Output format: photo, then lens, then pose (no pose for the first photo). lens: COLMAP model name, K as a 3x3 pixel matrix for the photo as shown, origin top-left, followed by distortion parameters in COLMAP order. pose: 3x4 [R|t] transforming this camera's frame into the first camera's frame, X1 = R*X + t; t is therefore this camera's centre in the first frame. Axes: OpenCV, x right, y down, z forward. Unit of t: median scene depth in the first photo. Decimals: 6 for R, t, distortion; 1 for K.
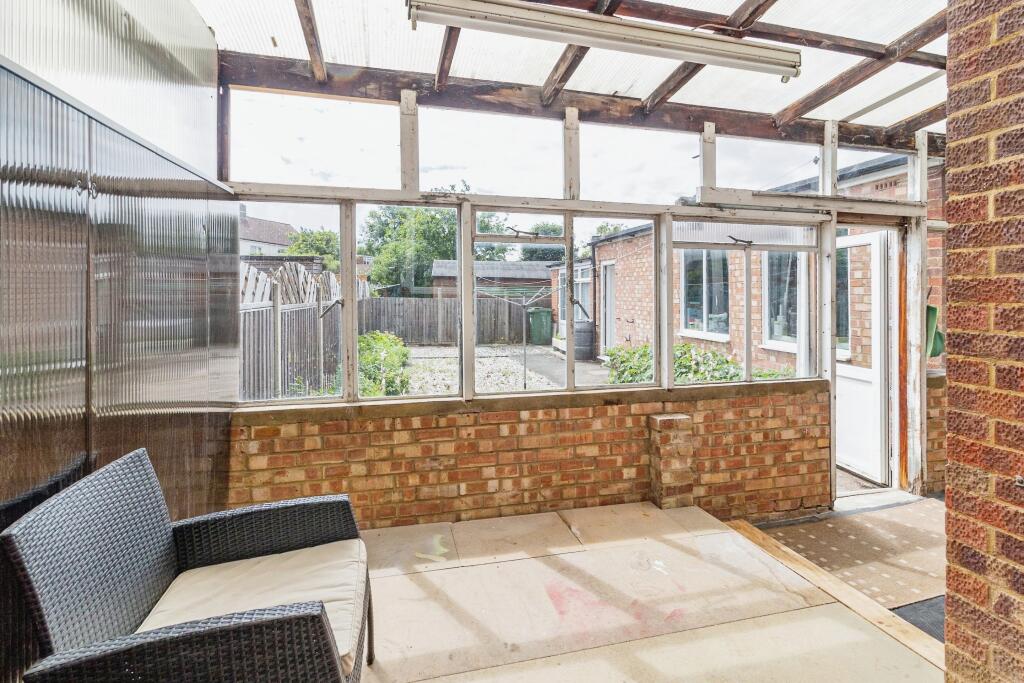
lens RADIAL K [[478.5, 0, 514.5], [0, 478.5, 339.5], [0, 0, 1]] dist [0.005087, 0.000432]
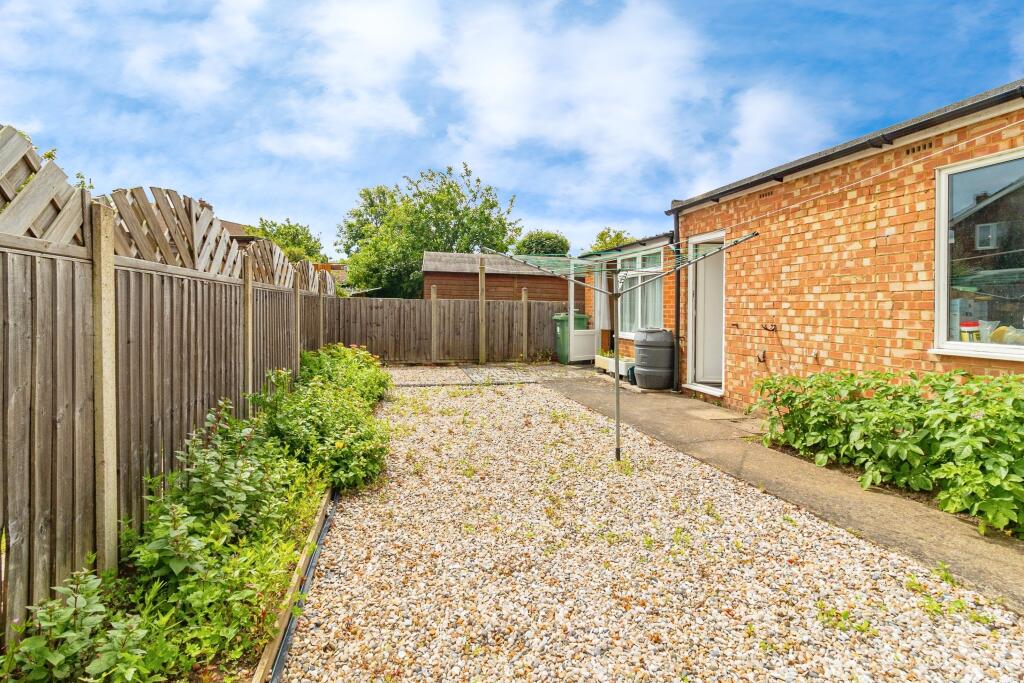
lens RADIAL K [[478.5, 0, 510.8], [0, 478.5, 348.6], [0, 0, 1]] dist [0.005087, 0.000432]
pose [[0.999700, 0.004130, 0.024158, -0.083215], [-0.003848, 0.999924, -0.011707, -0.005537], [-0.024205, 0.011610, 0.999640, 0.401416]]
